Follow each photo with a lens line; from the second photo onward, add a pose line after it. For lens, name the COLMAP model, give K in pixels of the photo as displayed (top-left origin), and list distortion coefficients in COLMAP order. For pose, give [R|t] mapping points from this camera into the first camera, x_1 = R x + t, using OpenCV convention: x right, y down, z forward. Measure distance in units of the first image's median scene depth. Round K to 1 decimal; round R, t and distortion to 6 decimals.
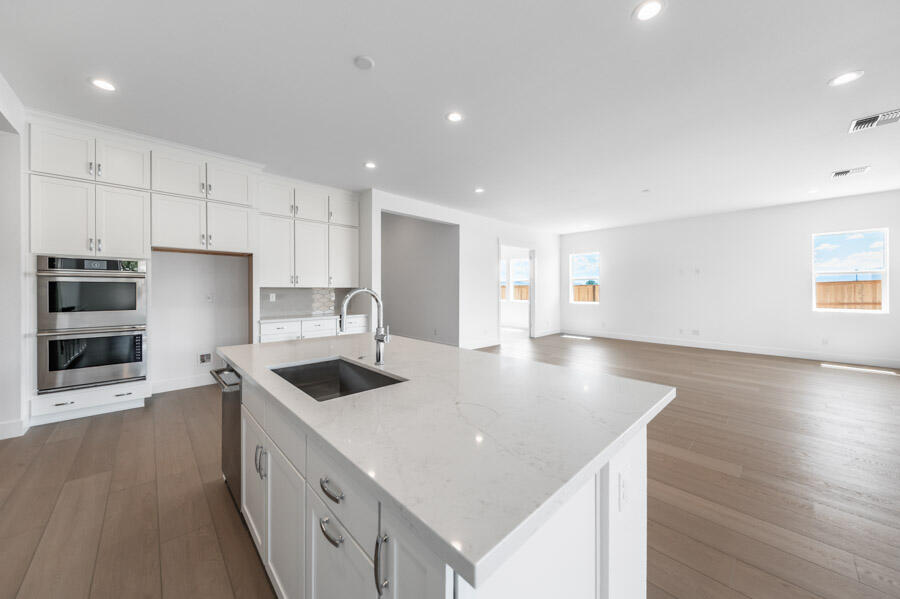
lens RADIAL K [[313.4, 0, 451.7], [0, 313.4, 291.3], [0, 0, 1]] dist [-0.000058, -0.000048]
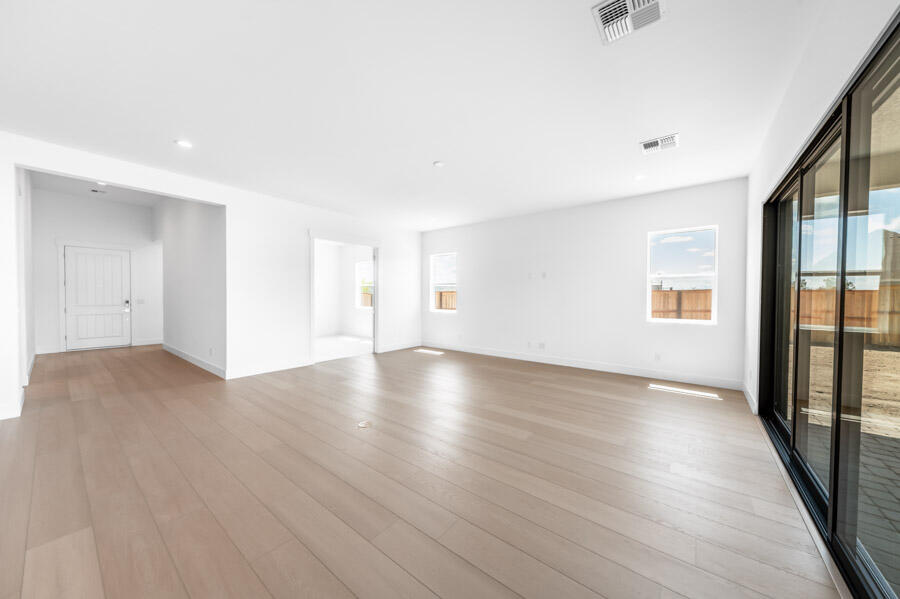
lens RADIAL K [[308.2, 0, 450.0], [0, 308.2, 299.5], [0, 0, 1]] dist [0.006196, -0.000044]
pose [[0.987911, 0.000922, 0.155019, 0.533767], [-0.001656, 0.999988, 0.004606, 0.000716], [-0.155013, -0.004807, 0.987901, 0.269271]]
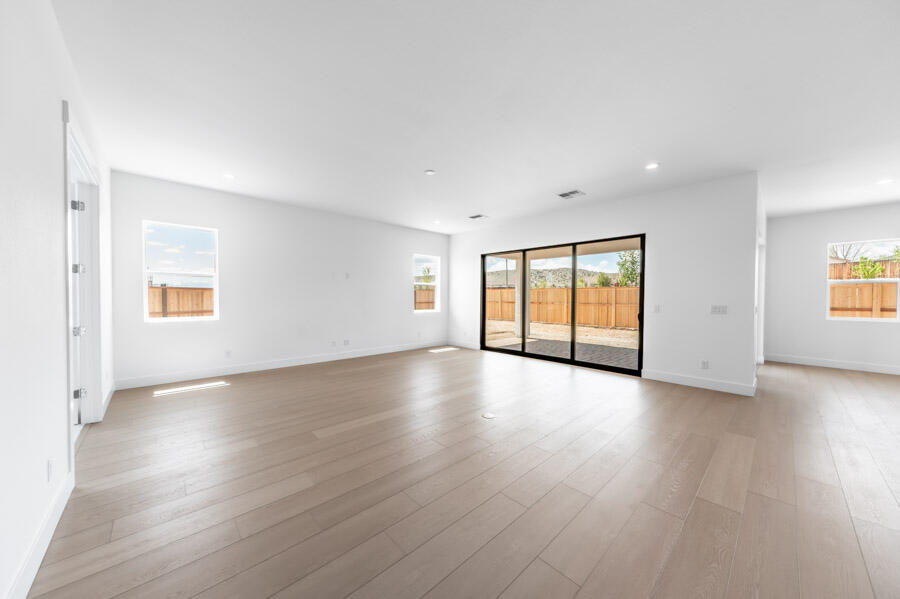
lens RADIAL K [[308.2, 0, 450.0], [0, 308.2, 299.5], [0, 0, 1]] dist [0.006196, -0.000044]
pose [[0.002889, -0.009588, 0.999950, -0.168173], [-0.000975, 0.999954, 0.009591, -0.002442], [-0.999995, -0.001003, 0.002879, 0.947960]]
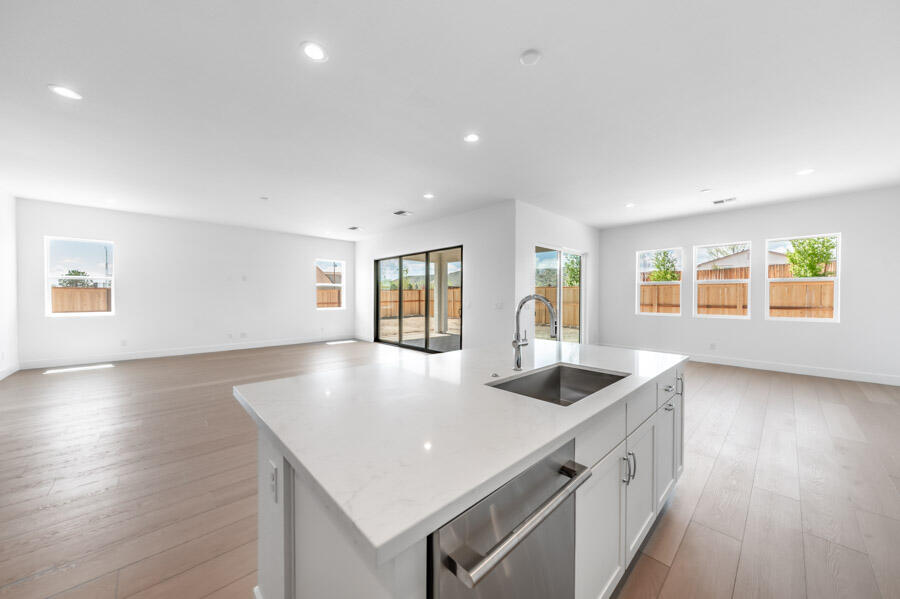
lens RADIAL K [[312.6, 0, 450.4], [0, 312.6, 296.7], [0, 0, 1]] dist [0.003771, 0.000029]
pose [[0.000185, -0.002459, 0.999997, -0.404731], [0.000643, 0.999997, 0.002459, -0.002564], [-1.000000, 0.000643, 0.000186, 0.395917]]
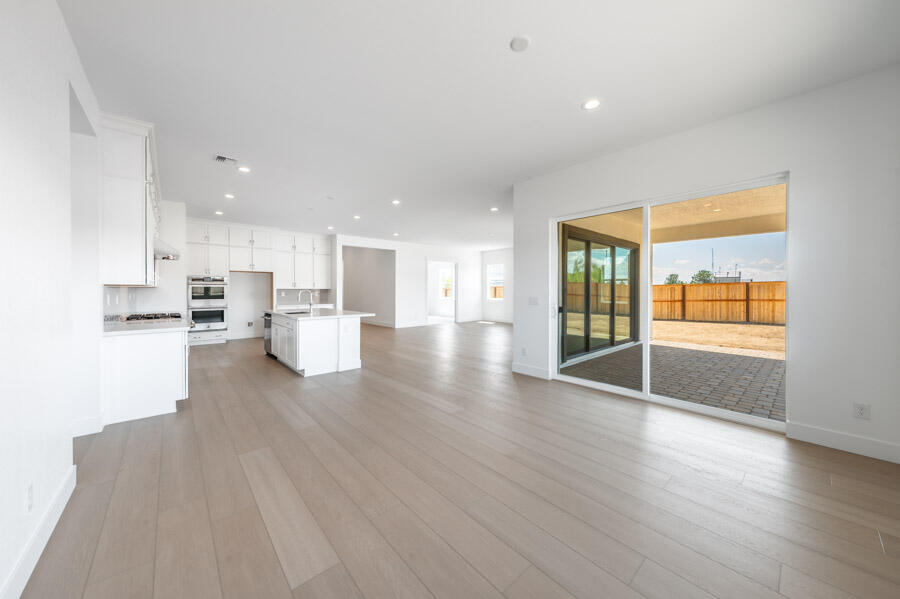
lens RADIAL K [[312.6, 0, 450.4], [0, 312.6, 296.7], [0, 0, 1]] dist [0.003771, 0.000029]
pose [[0.999434, 0.001019, -0.033636, 0.457891], [-0.000376, 0.999817, 0.019105, -0.001476], [0.033649, -0.019082, 0.999252, -0.780770]]
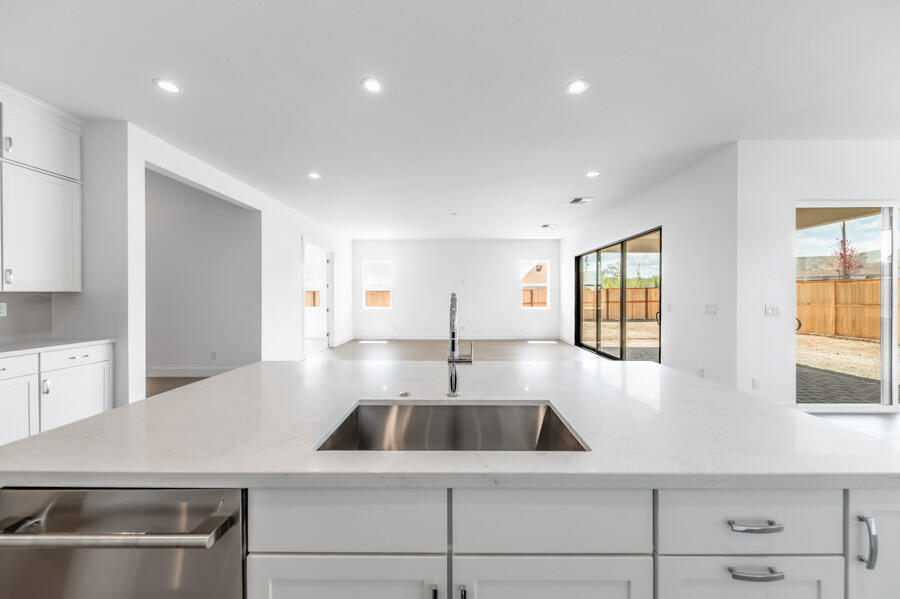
lens RADIAL K [[311.5, 0, 456.8], [0, 311.5, 297.7], [0, 0, 1]] dist [0.000984, -0.000017]
pose [[0.692632, -0.005921, 0.721267, -0.246795], [0.004601, 0.999982, 0.003791, -0.000203], [-0.721277, 0.000692, 0.692647, 0.156191]]
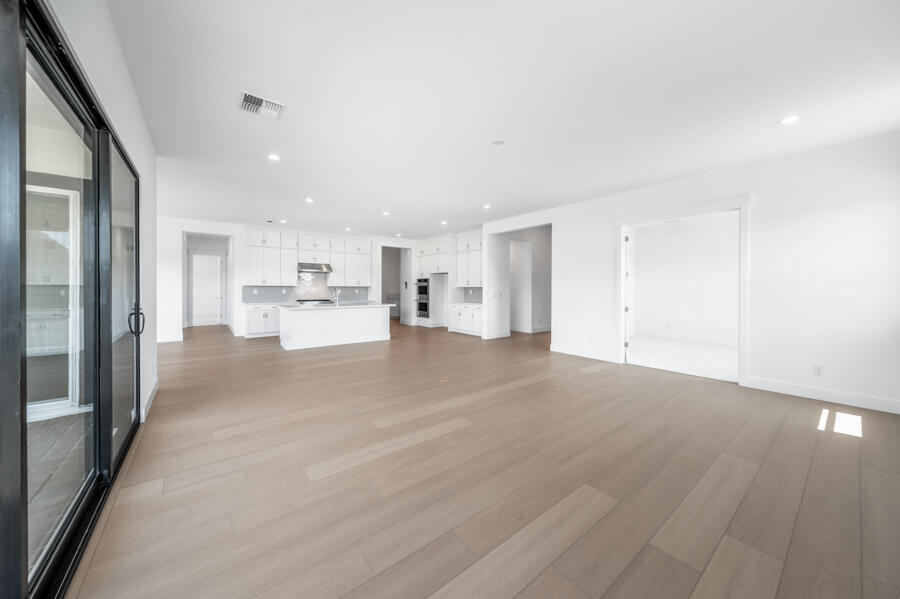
lens RADIAL K [[310.7, 0, 448.2], [0, 310.7, 288.9], [0, 0, 1]] dist [-0.000258, -0.000053]
pose [[-0.087220, -0.001223, -0.996188, 1.306707], [-0.009089, 0.999959, -0.000431, -0.000156], [0.996148, 0.009017, -0.087227, 0.958829]]
